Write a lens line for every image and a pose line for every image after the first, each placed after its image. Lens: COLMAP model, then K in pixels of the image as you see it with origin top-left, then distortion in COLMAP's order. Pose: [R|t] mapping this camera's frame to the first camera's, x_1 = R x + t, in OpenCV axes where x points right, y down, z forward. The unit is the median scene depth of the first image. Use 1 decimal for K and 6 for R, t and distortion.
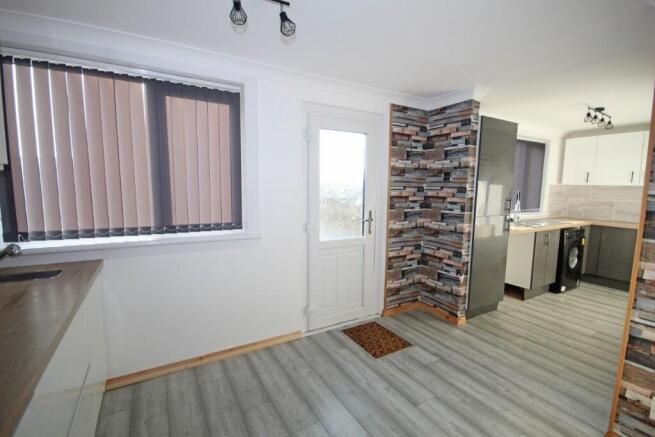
lens RADIAL K [[304.9, 0, 327.5], [0, 304.9, 218.5], [0, 0, 1]] dist [0.038177, 0.000113]
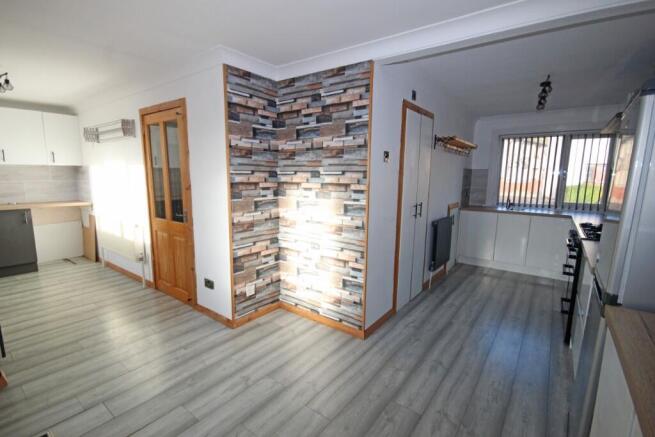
lens RADIAL K [[304.9, 0, 327.5], [0, 304.9, 218.5], [0, 0, 1]] dist [0.038177, 0.000113]
pose [[0.831013, -0.081141, 0.550303, -0.052589], [0.053741, 0.996387, 0.065761, -0.019304], [-0.553651, -0.025074, 0.832371, 0.193632]]
